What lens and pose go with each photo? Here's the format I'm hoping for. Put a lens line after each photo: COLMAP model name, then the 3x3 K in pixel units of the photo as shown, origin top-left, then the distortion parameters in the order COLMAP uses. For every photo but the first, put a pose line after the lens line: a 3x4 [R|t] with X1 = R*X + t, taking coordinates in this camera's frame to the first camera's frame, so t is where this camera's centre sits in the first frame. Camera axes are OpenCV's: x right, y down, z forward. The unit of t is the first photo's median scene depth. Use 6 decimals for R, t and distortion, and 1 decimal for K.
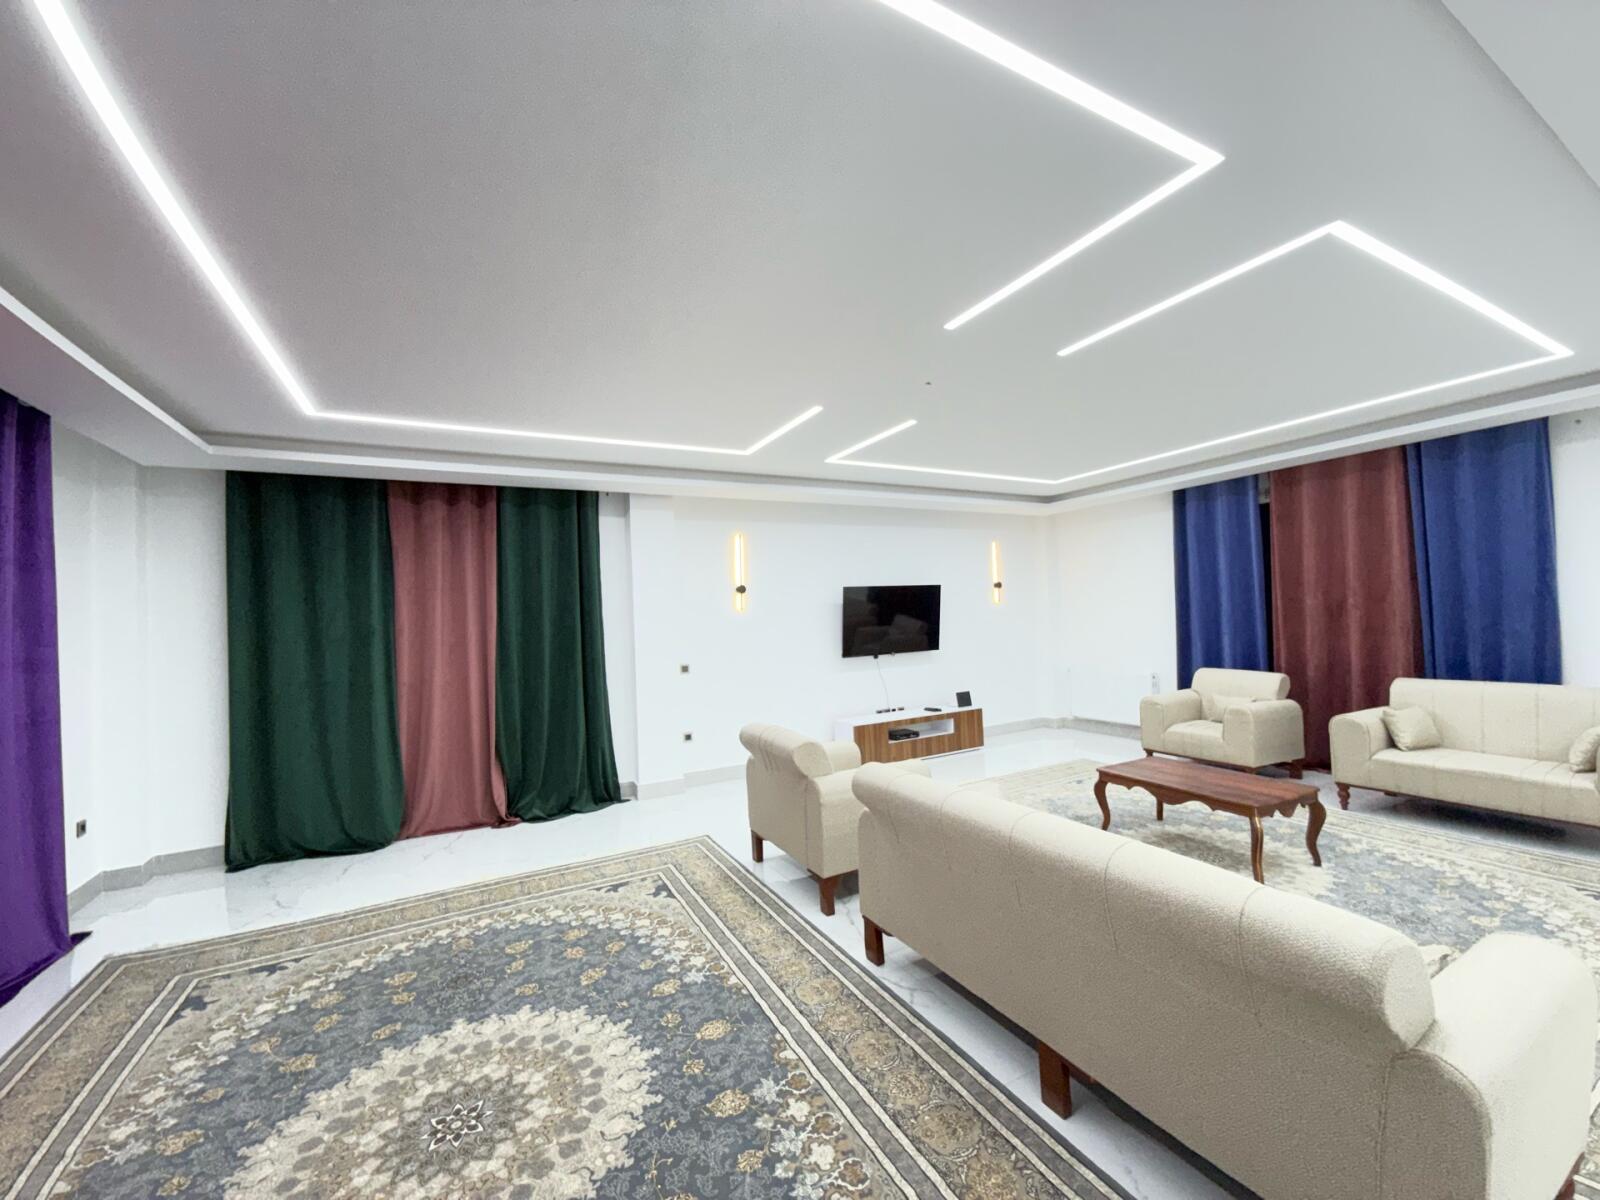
lens RADIAL K [[632.2, 0, 801.4], [0, 632.2, 599.4], [0, 0, 1]] dist [0.000020, -0.001704]
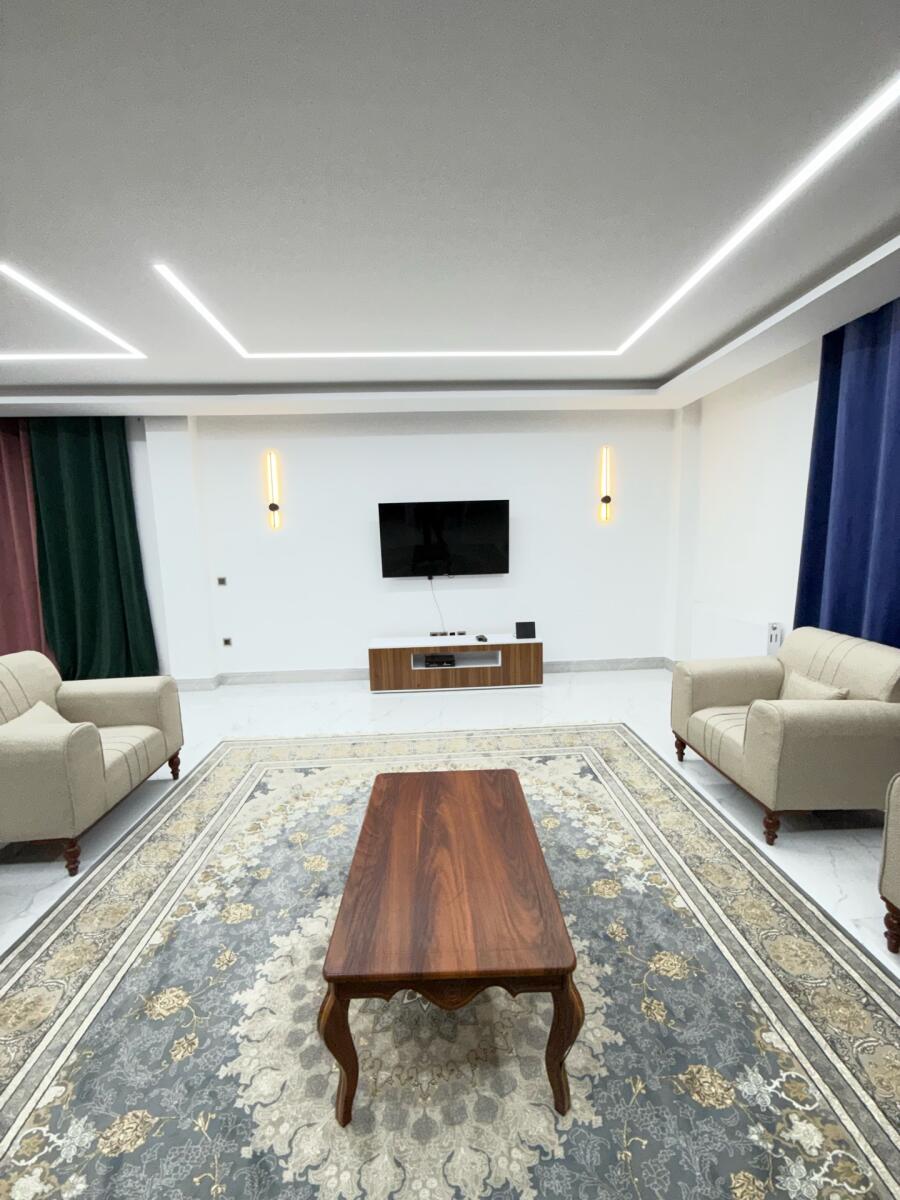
lens RADIAL K [[474.1, 0, 443.7], [0, 474.1, 599.9], [0, 0, 1]] dist [0.000020, -0.001704]
pose [[0.902074, 0.070690, -0.425753, -0.125722], [0.005807, 0.984417, 0.175752, 0.022719], [0.431542, -0.161014, 0.887607, 0.230376]]
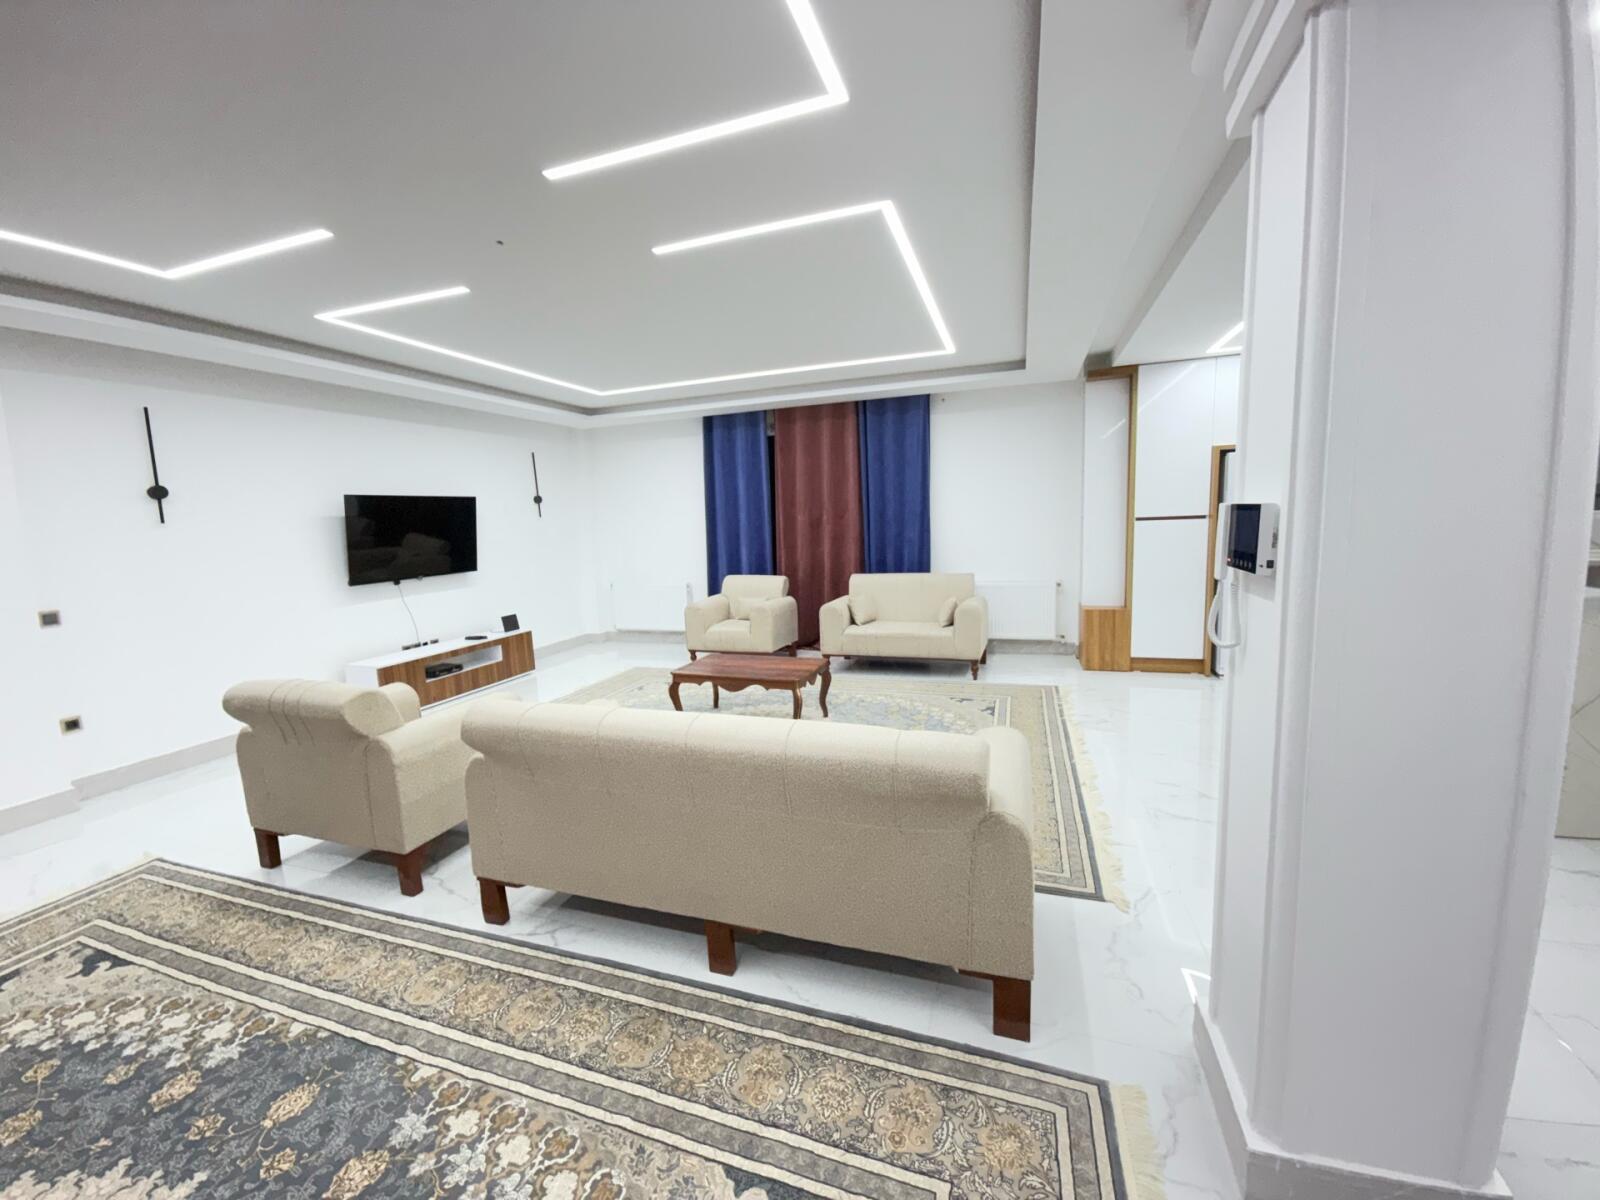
lens RADIAL K [[632.2, 0, 805.2], [0, 632.2, 598.7], [0, 0, 1]] dist [0.000020, -0.001704]
pose [[0.728831, -0.076301, 0.680429, -0.110190], [-0.009120, 0.992601, 0.121076, 0.015701], [-0.684633, -0.094449, 0.722743, 0.097863]]
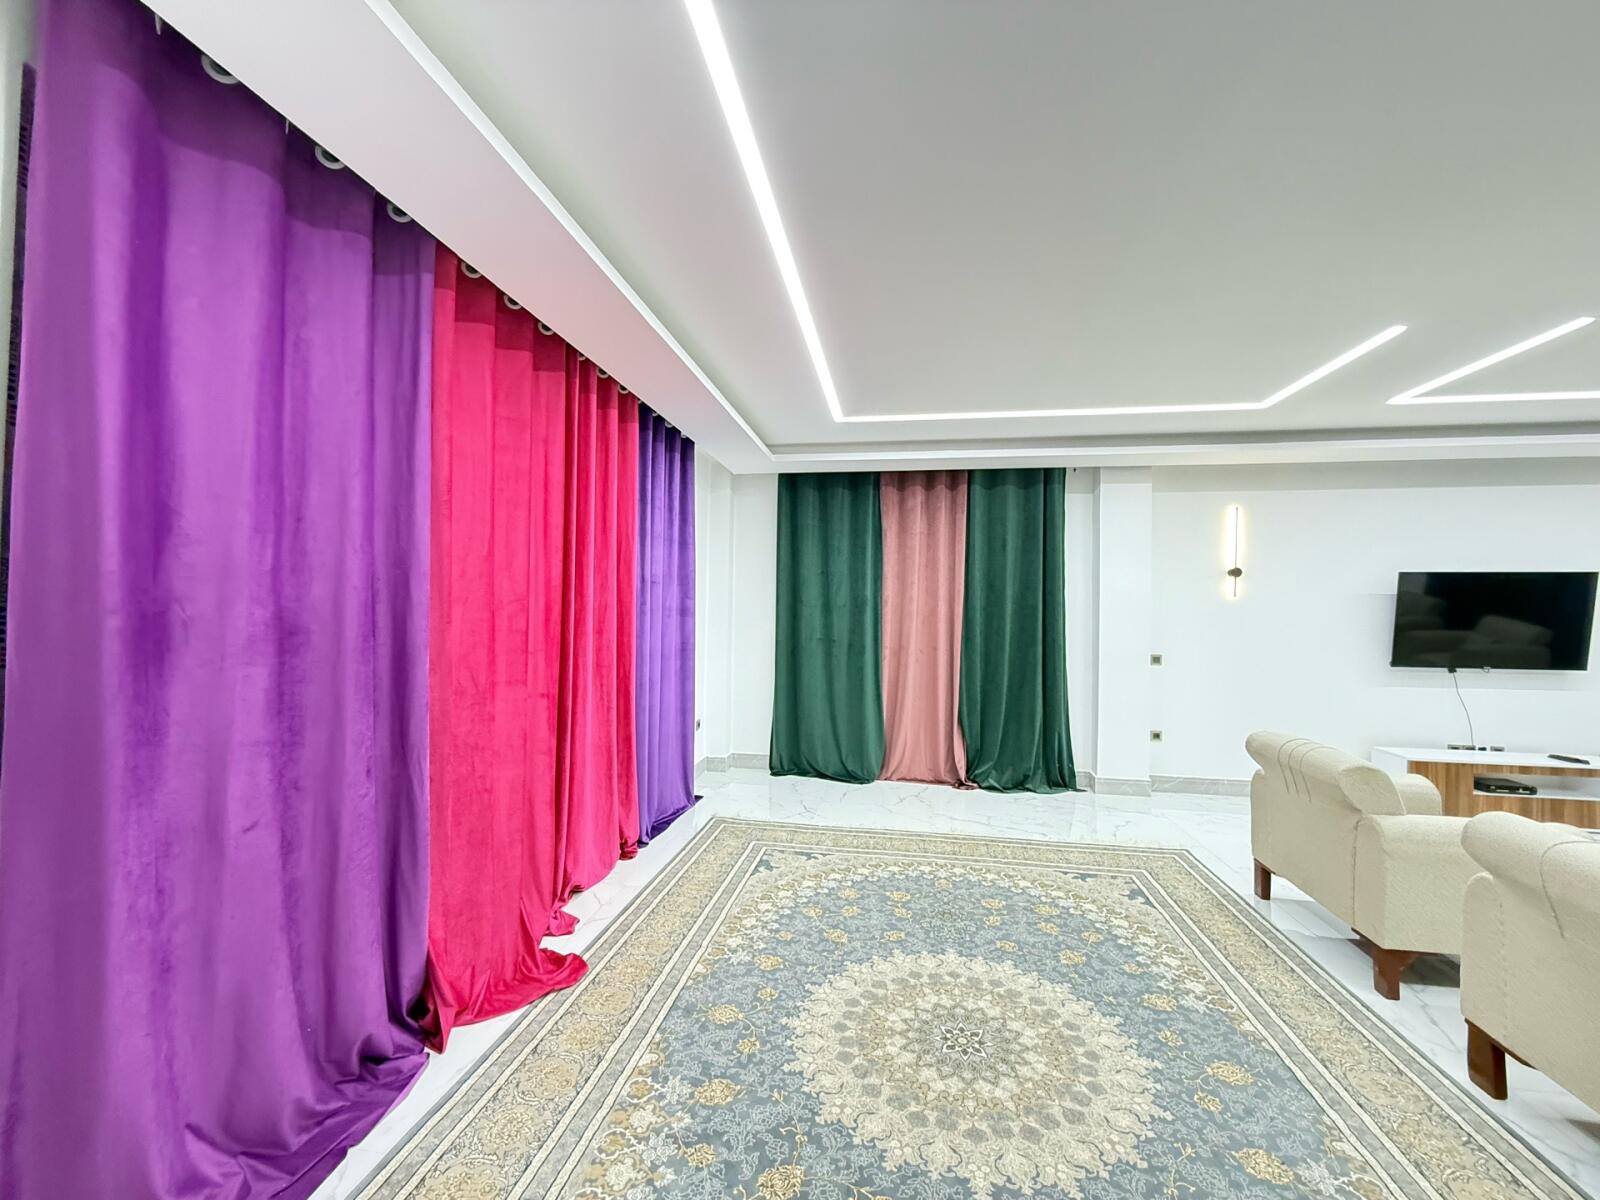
lens RADIAL K [[632.2, 0, 798.4], [0, 632.2, 599.5], [0, 0, 1]] dist [0.000020, -0.001704]
pose [[0.792472, 0.044482, -0.608284, -0.076964], [-0.028699, 0.998952, 0.035662, 0.012039], [0.609233, -0.010804, 0.792918, -0.030207]]
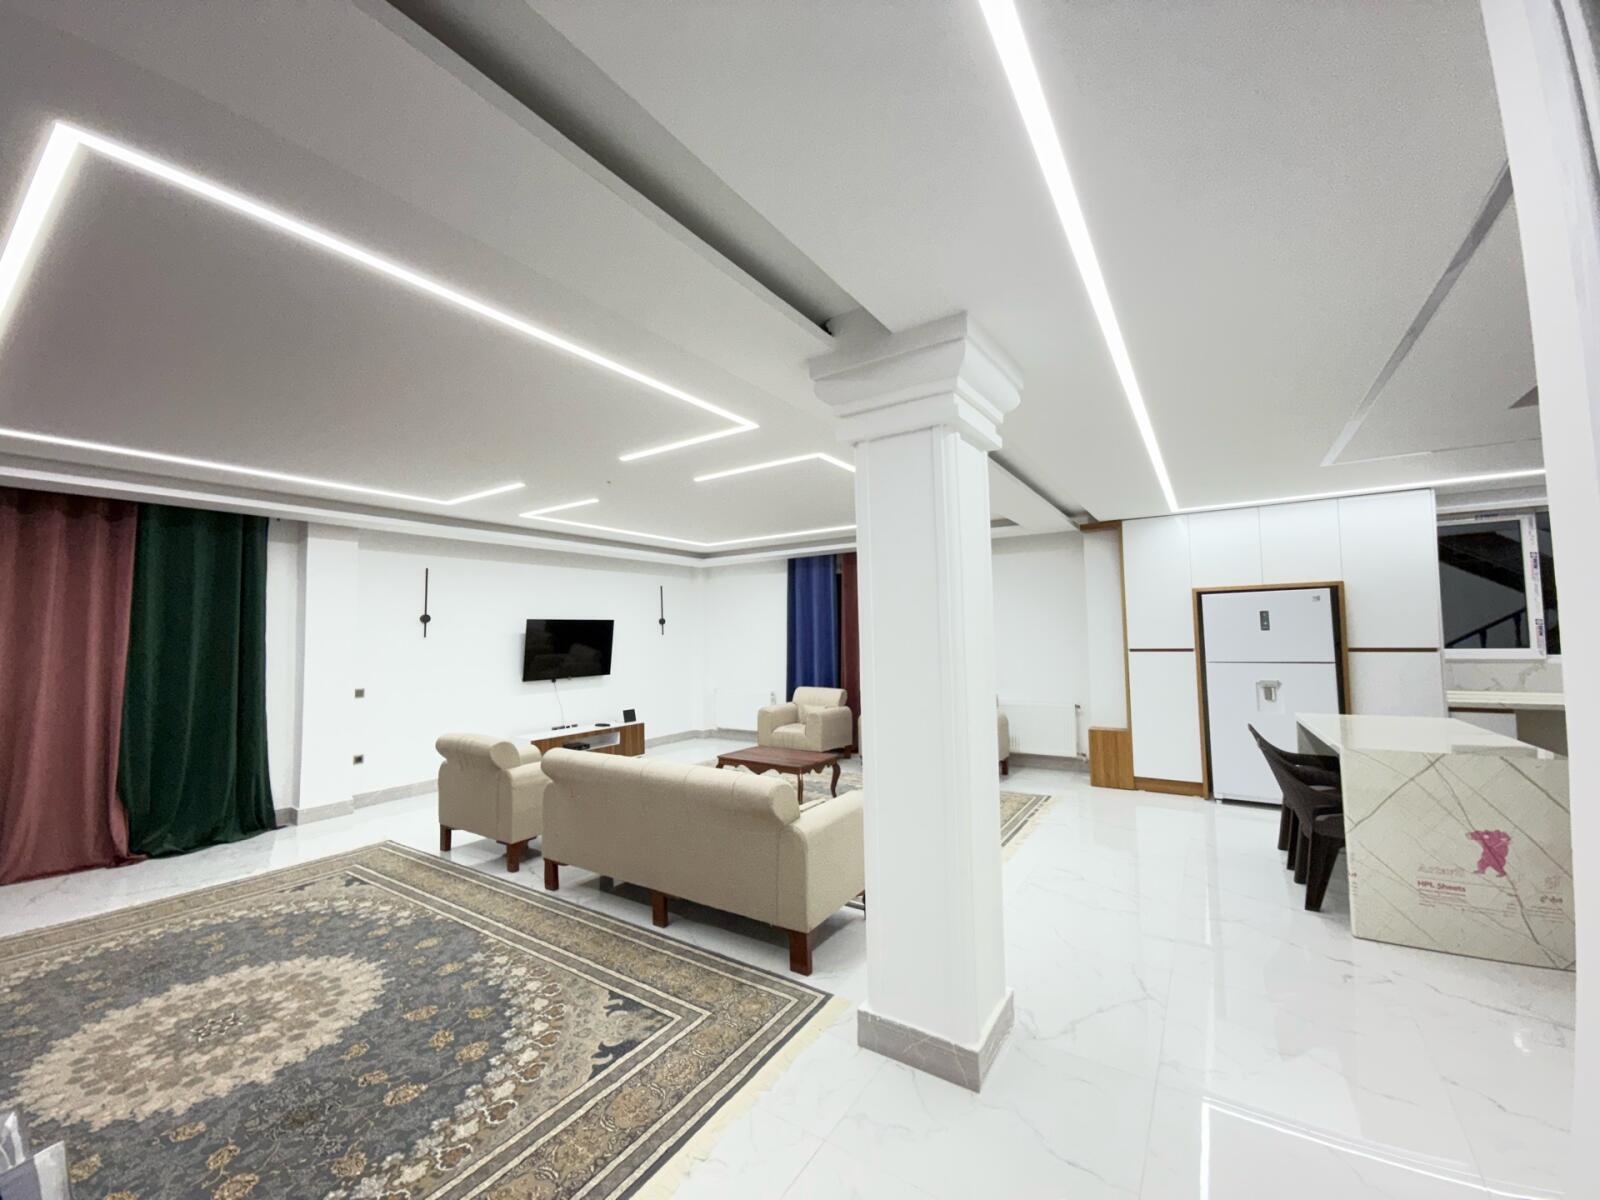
lens RADIAL K [[632.2, 0, 805.2], [0, 632.2, 604.6], [0, 0, 1]] dist [0.000020, -0.001704]
pose [[0.875426, 0.047955, 0.480967, -0.082864], [-0.030494, 0.998563, -0.044058, -0.022101], [-0.482389, 0.023903, 0.875631, -0.458612]]
